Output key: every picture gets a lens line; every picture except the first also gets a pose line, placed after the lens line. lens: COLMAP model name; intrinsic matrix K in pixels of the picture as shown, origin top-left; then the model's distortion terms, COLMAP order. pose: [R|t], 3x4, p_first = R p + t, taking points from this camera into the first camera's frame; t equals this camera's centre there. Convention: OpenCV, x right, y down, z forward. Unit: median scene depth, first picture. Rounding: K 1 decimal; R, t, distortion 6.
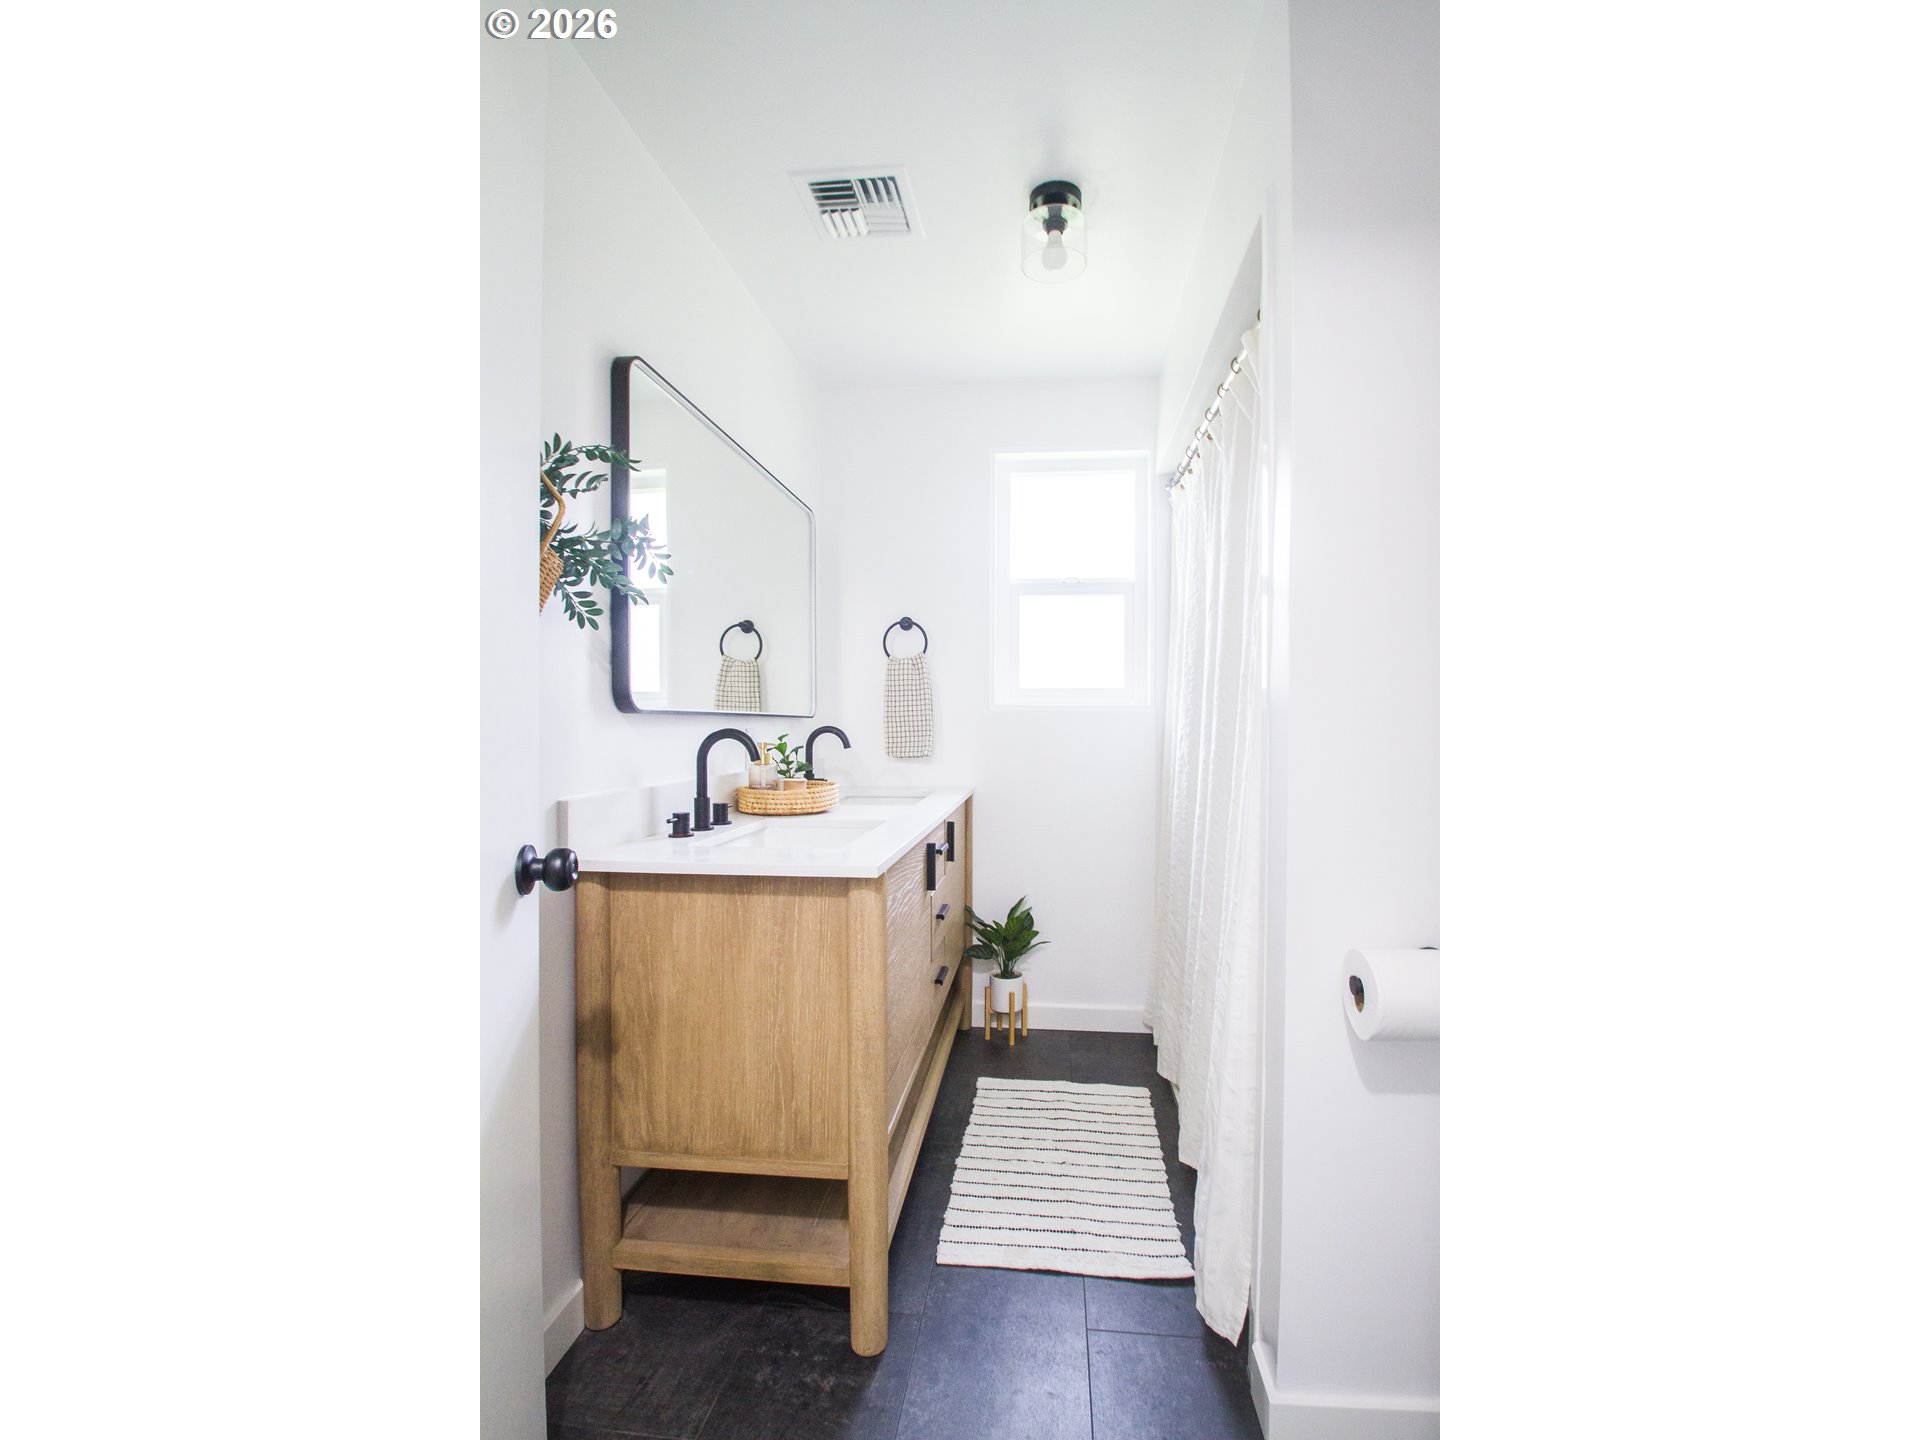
lens RADIAL K [[777.3, 0, 978.3], [0, 777.3, 727.1], [0, 0, 1]] dist [-0.000290, 0.000050]
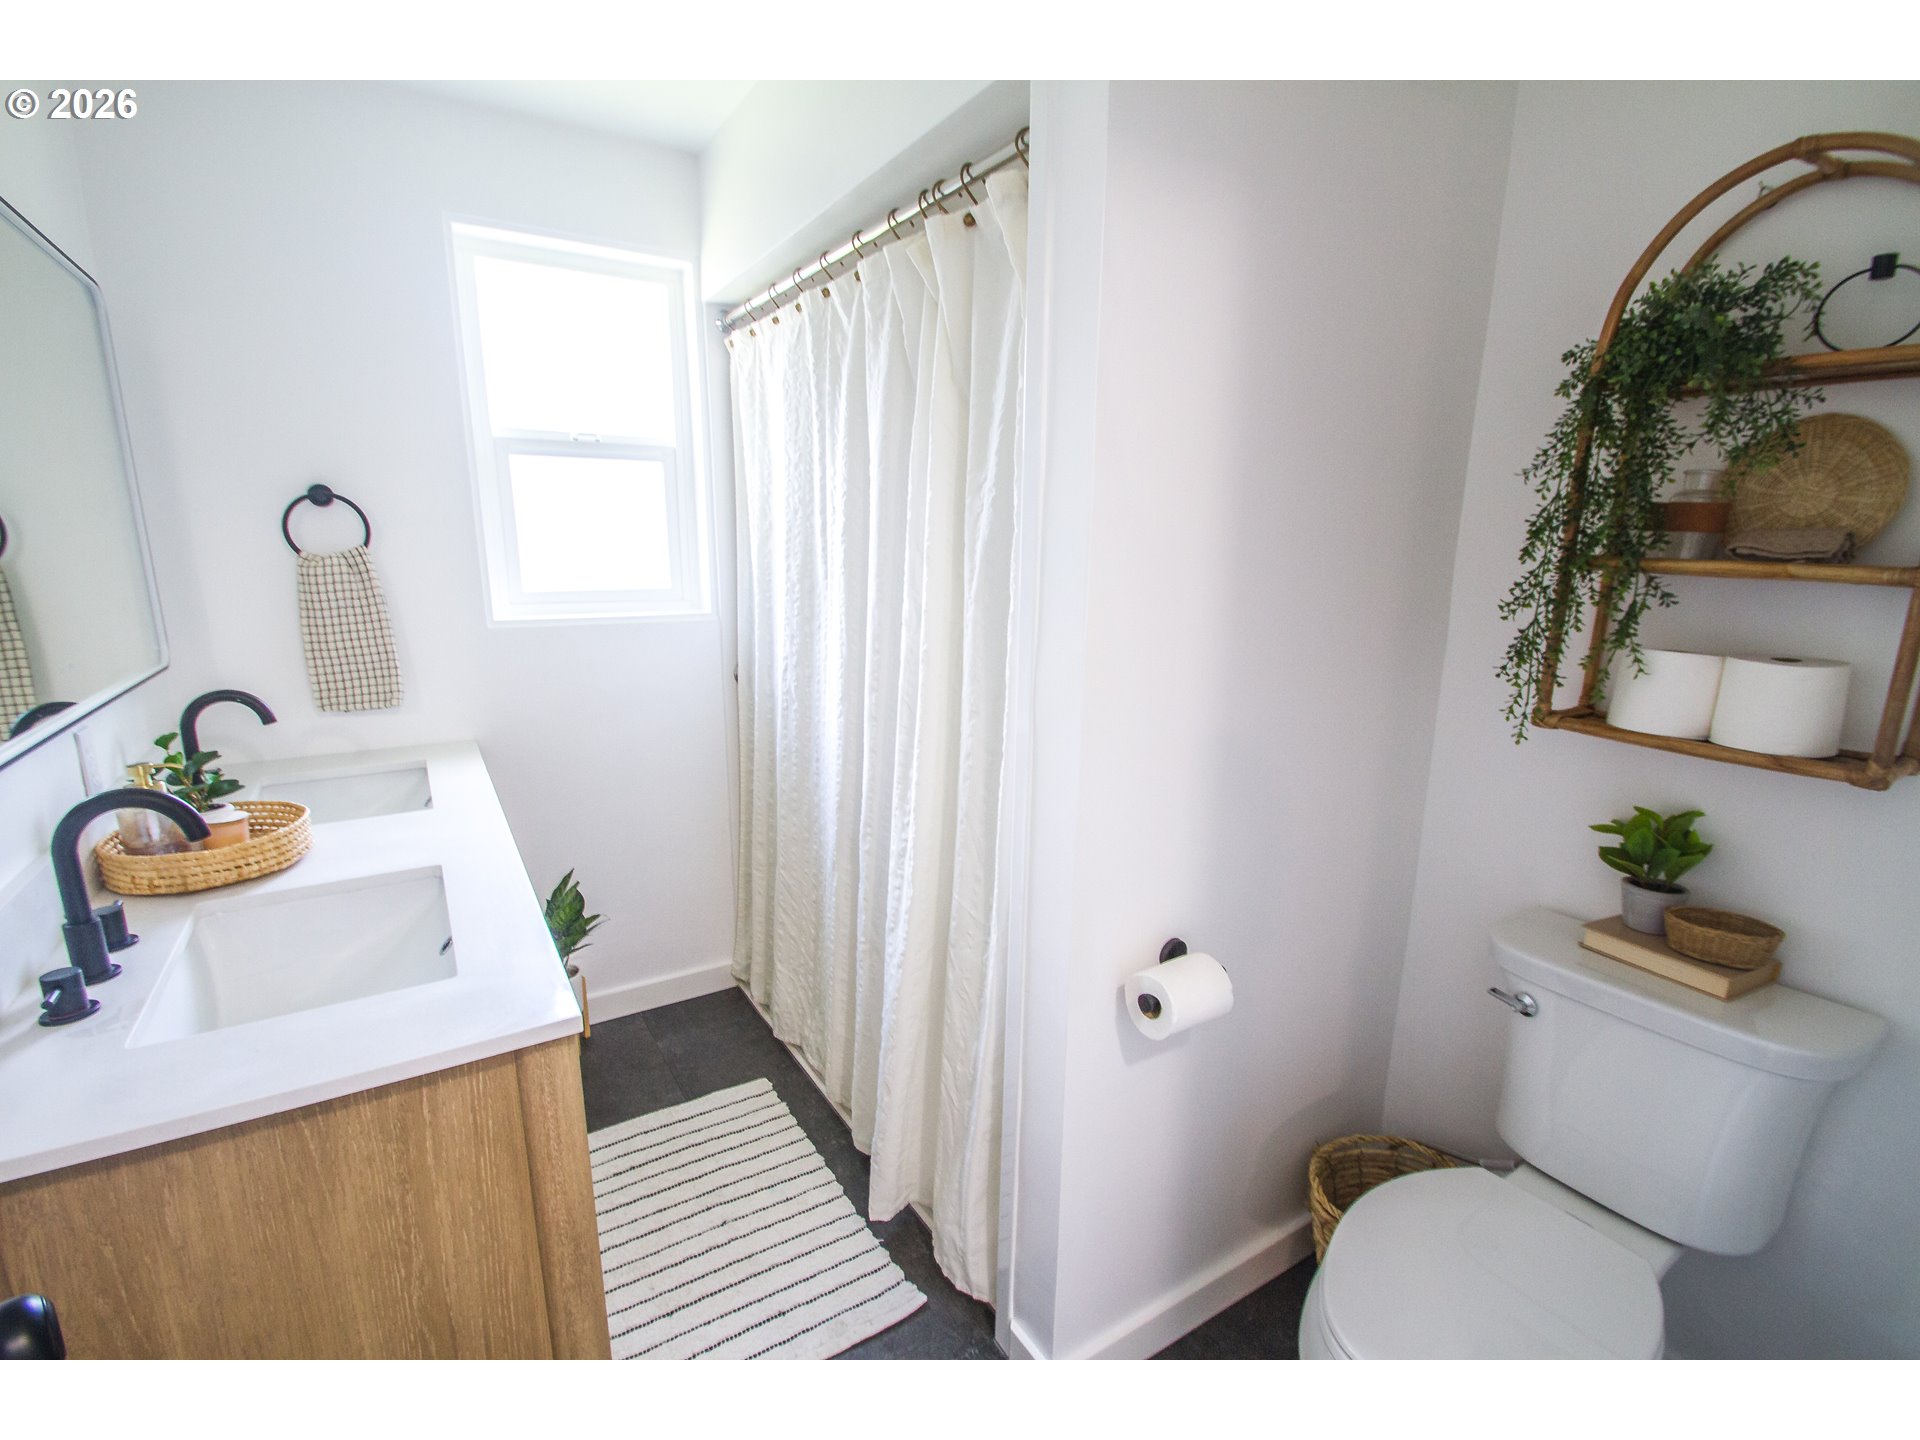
lens RADIAL K [[881.7, 0, 941.6], [0, 881.7, 732.6], [0, 0, 1]] dist [0.007438, -0.012626]
pose [[0.799294, -0.135001, 0.585580, -0.187982], [0.001690, 0.974941, 0.222459, -0.146032], [-0.600938, -0.176820, 0.779492, 0.173098]]
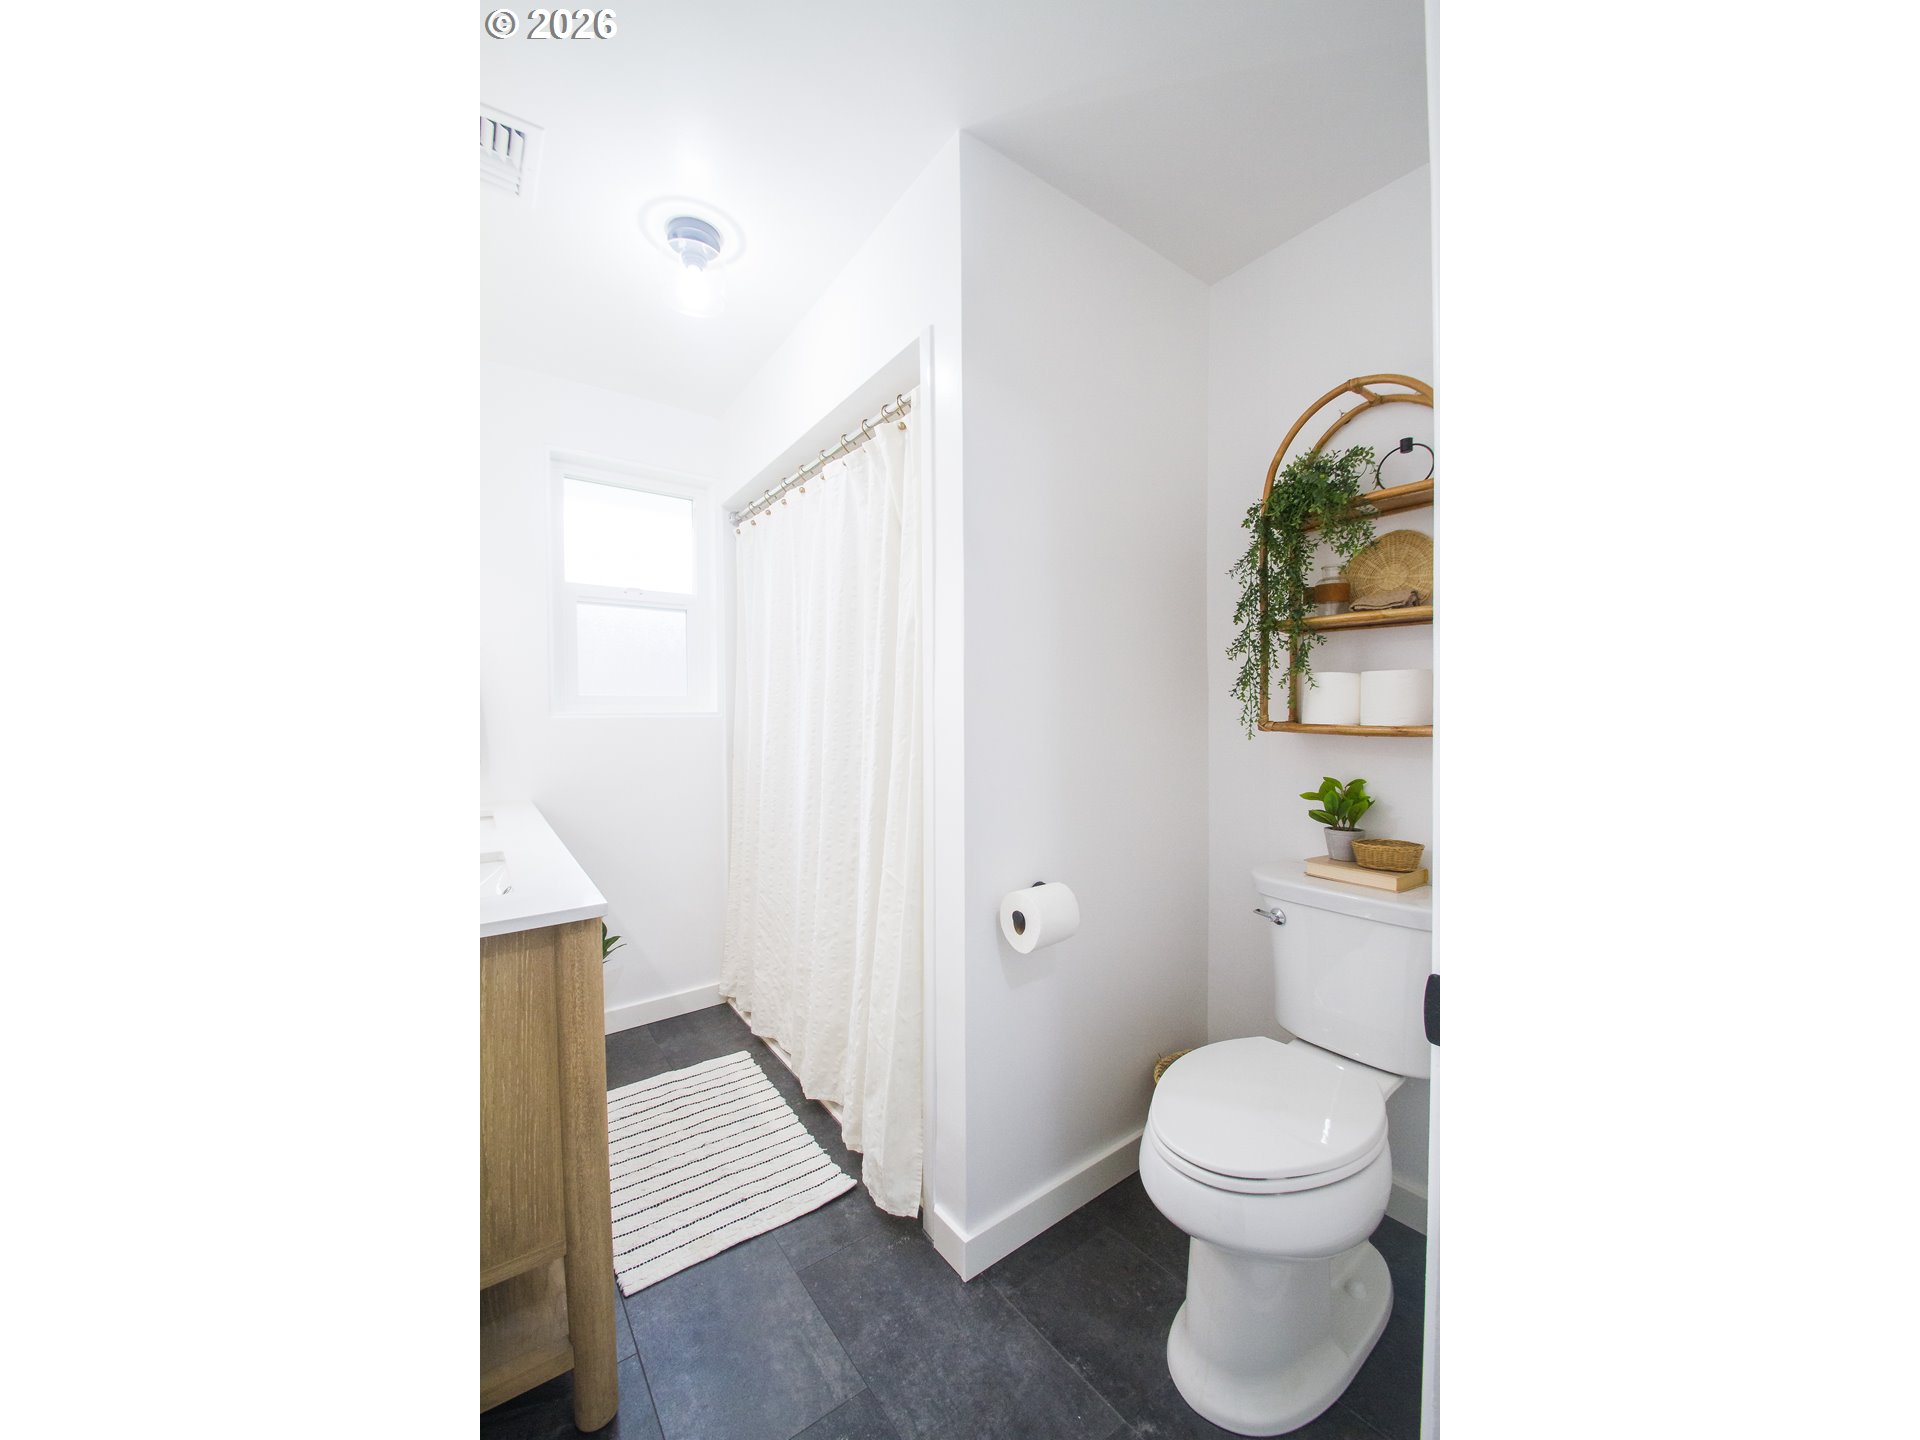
lens RADIAL K [[667.7, 0, 948.4], [0, 667.7, 722.2], [0, 0, 1]] dist [-0.006264, -0.000511]
pose [[0.748766, -0.019293, 0.662553, -0.224012], [0.014428, 0.999814, 0.012808, -0.027841], [-0.662677, -0.000031, 0.748905, 0.084874]]
